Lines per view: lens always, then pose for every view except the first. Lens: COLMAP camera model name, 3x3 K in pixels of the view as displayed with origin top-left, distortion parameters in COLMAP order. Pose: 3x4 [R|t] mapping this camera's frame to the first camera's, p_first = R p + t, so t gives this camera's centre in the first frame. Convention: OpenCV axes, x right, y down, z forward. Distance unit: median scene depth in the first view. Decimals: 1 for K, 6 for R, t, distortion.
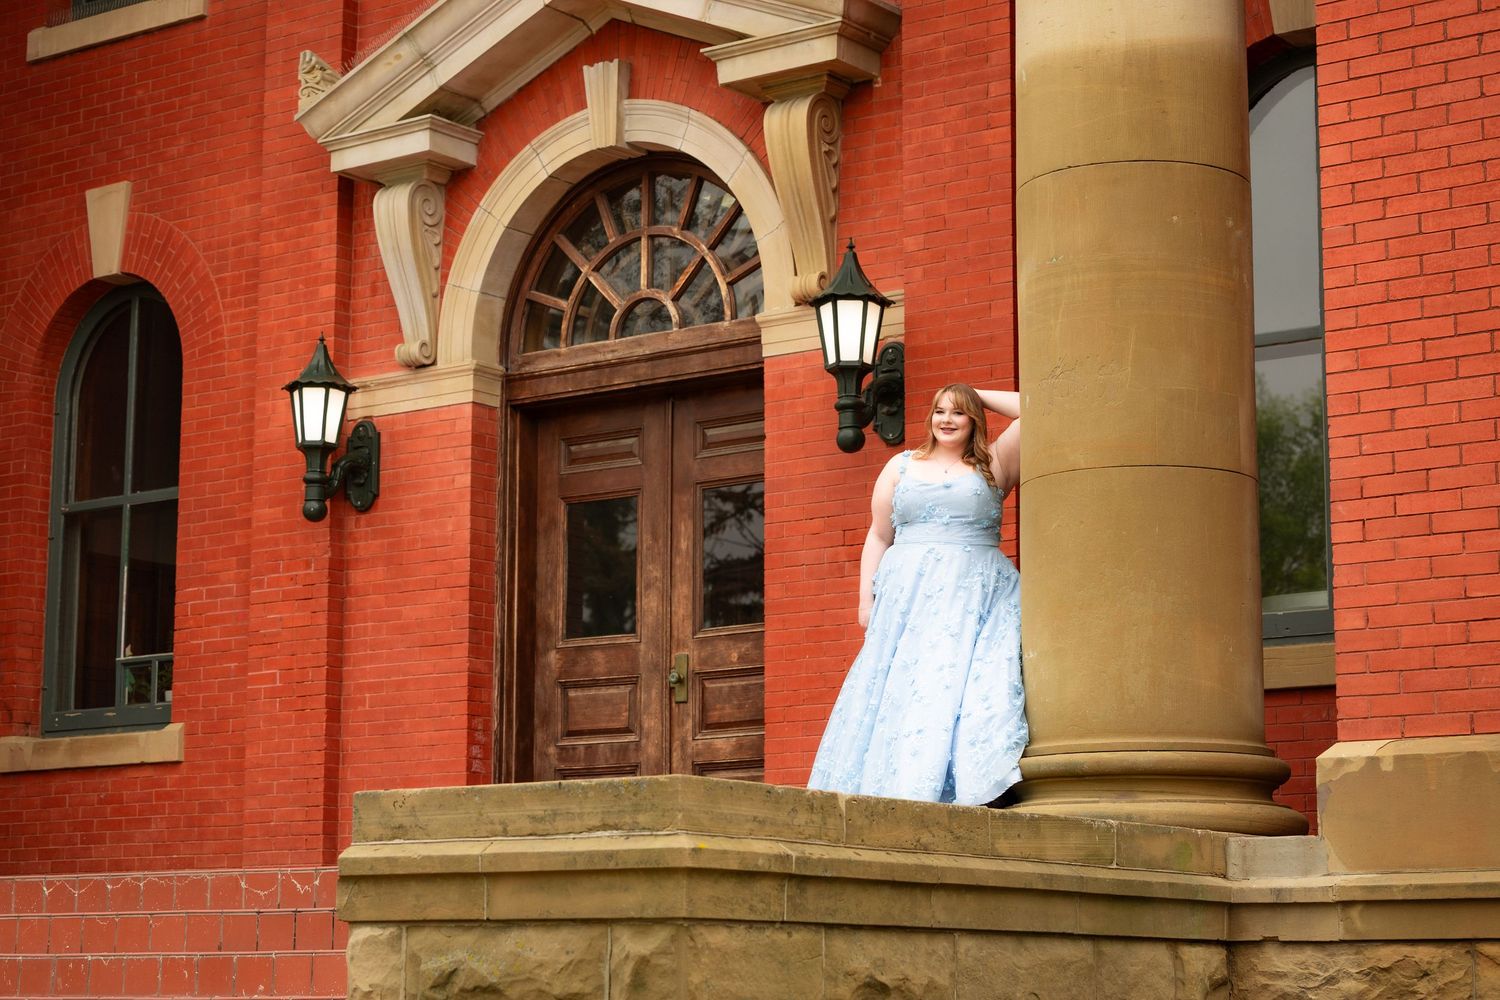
lens RADIAL K [[2852.6, 0, 750.4], [0, 2852.6, 493.9], [0, 0, 1]] dist [0.023039, 0.000000]
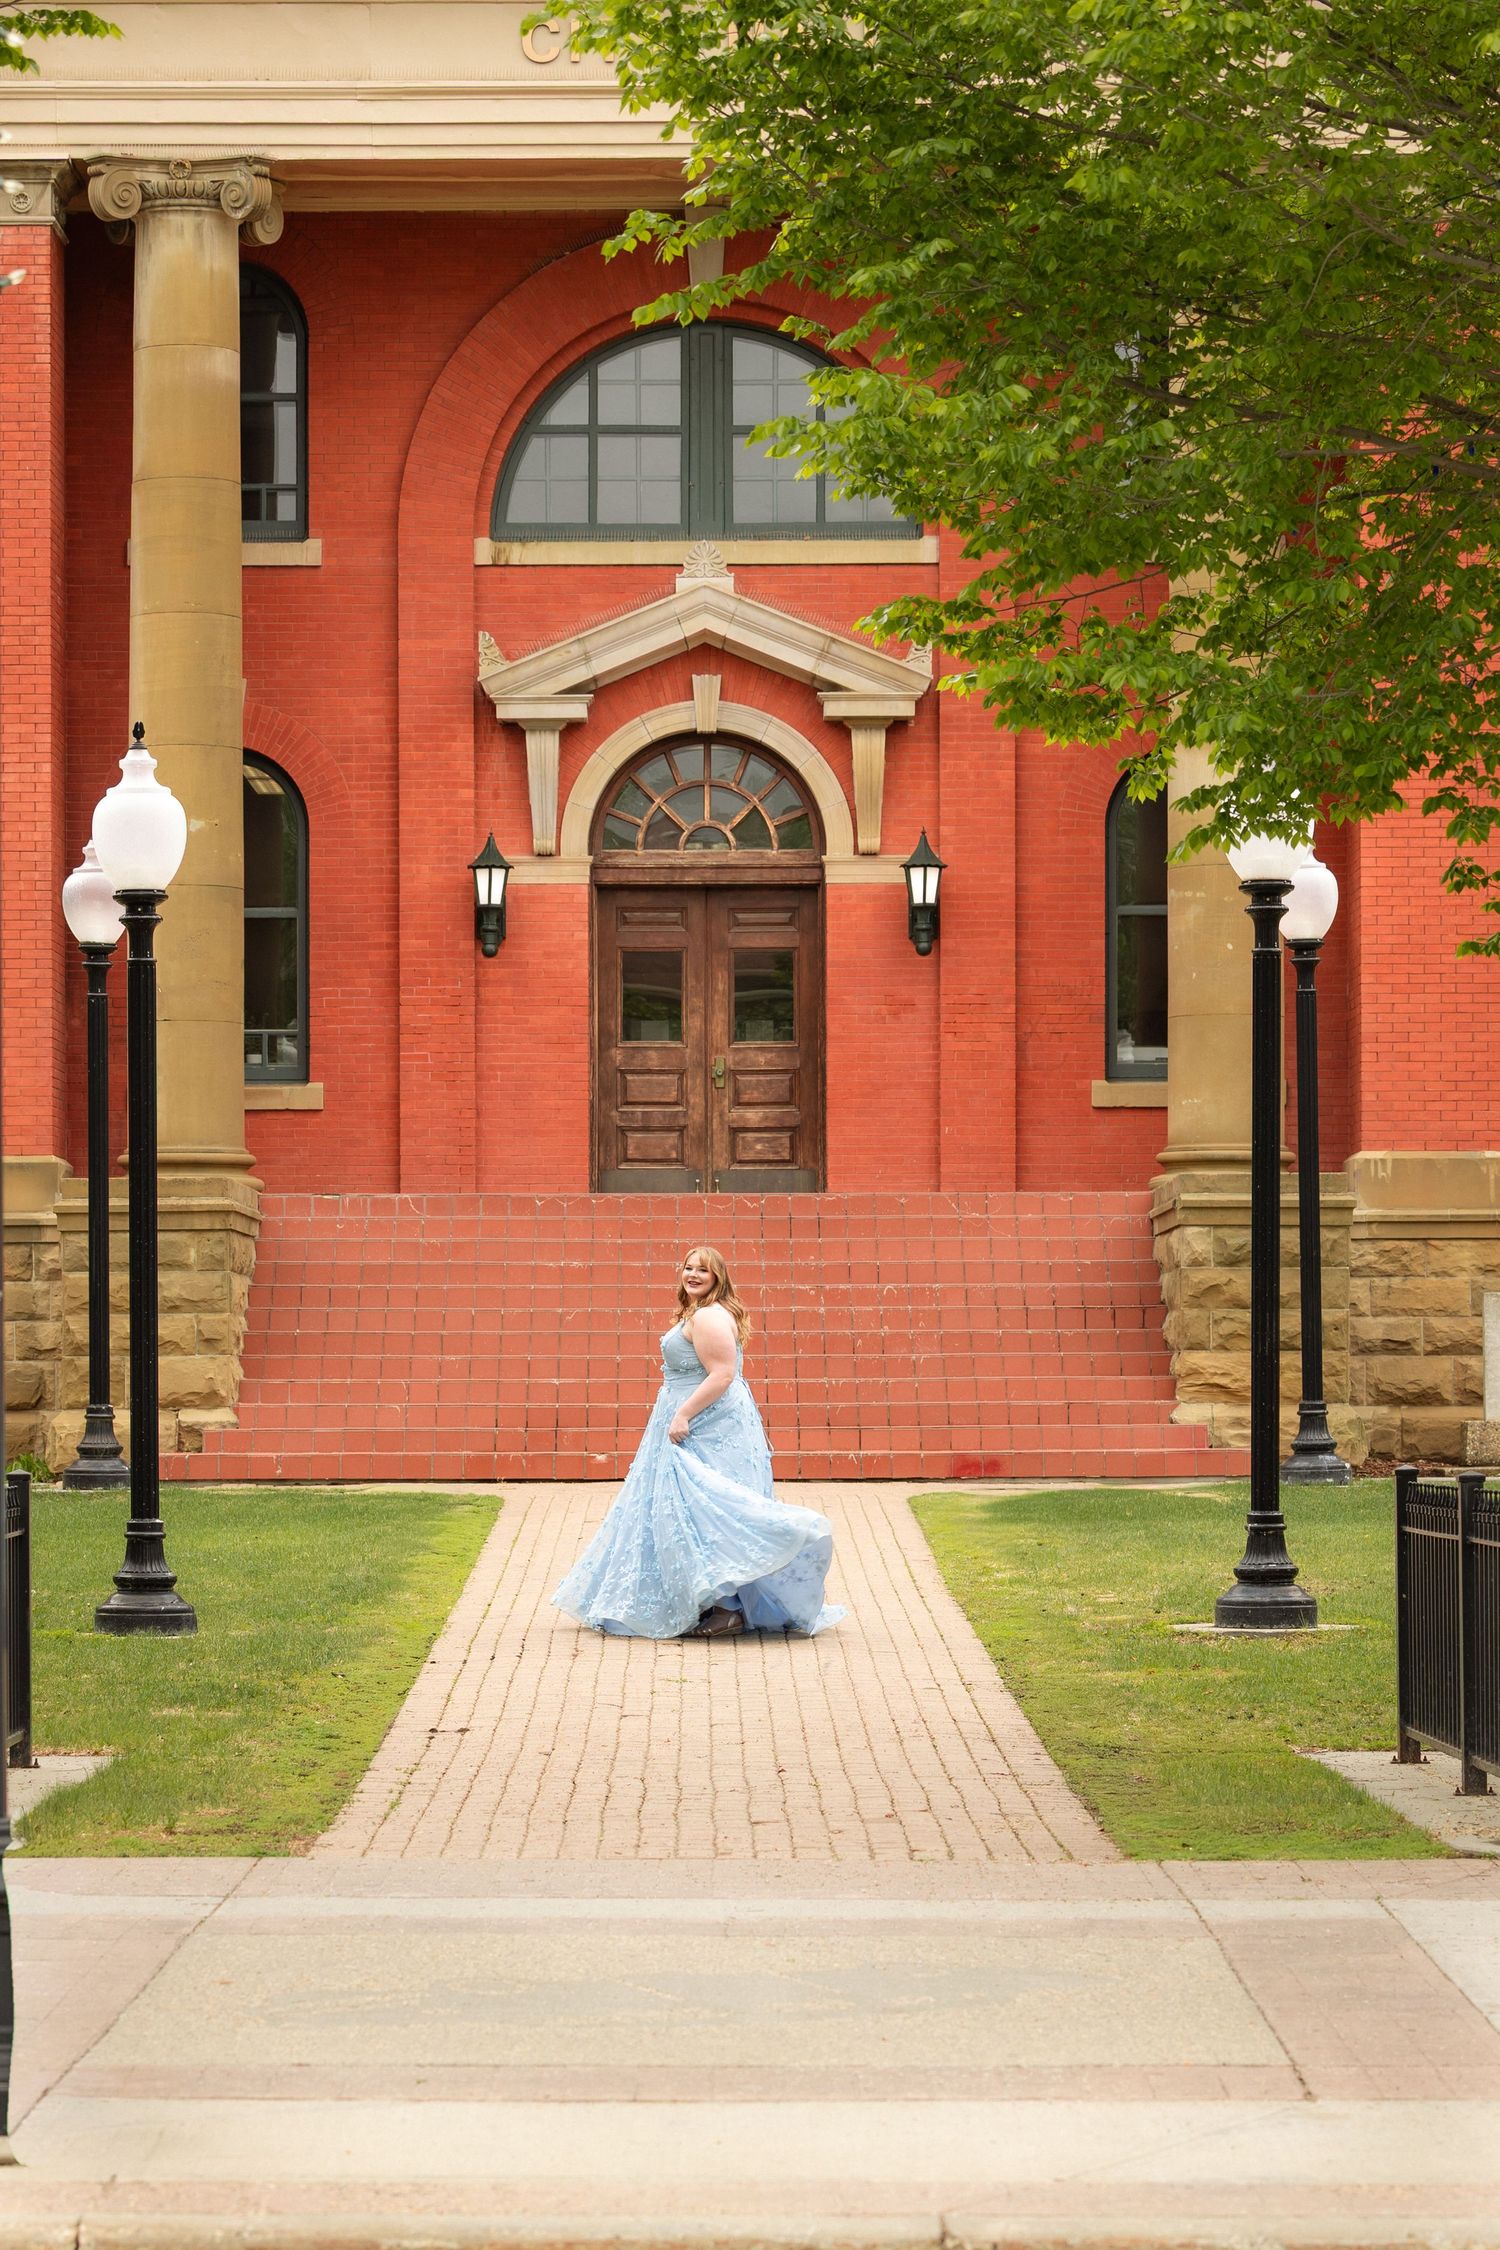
lens RADIAL K [[4278.9, 0, 750.1], [0, 4278.9, 1130.8], [0, 0, 1]] dist [0.023039, 0.000000]
pose [[0.851075, 0.025520, 0.524424, -1.230135], [-0.089912, 0.991148, 0.097685, -0.133784], [-0.517289, -0.130289, 0.845835, -0.995571]]
